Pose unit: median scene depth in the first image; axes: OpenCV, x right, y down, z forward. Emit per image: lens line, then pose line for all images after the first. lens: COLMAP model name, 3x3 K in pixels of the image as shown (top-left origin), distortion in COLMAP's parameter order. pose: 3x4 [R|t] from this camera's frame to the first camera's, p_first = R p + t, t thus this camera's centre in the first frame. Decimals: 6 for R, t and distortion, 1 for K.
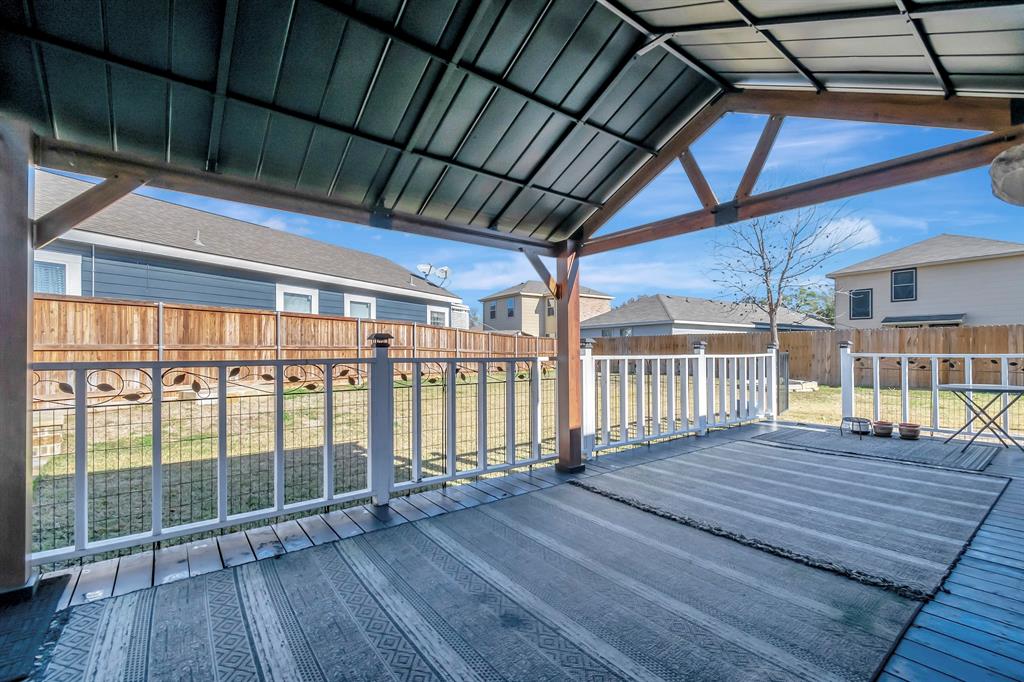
lens RADIAL K [[456.1, 0, 522.6], [0, 456.1, 347.4], [0, 0, 1]] dist [0.005458, -0.001152]
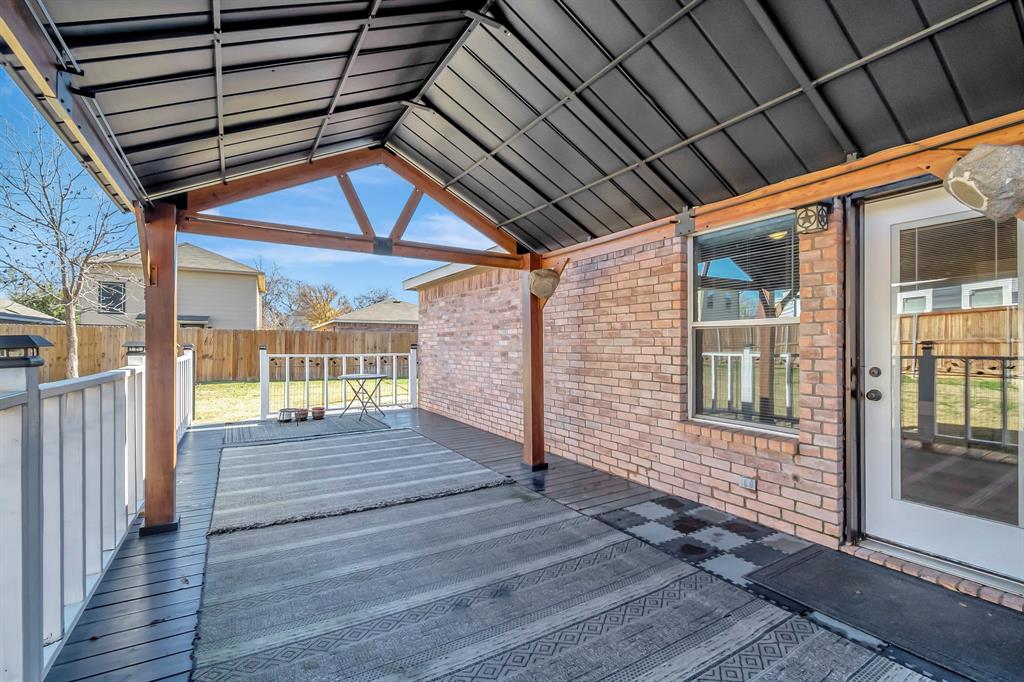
lens RADIAL K [[456.1, 0, 518.1], [0, 456.1, 342.6], [0, 0, 1]] dist [0.005458, -0.001152]
pose [[0.111835, 0.010339, 0.993673, -0.669831], [-0.011283, 0.999895, -0.009134, -0.025307], [-0.993663, -0.010191, 0.111940, 0.458096]]
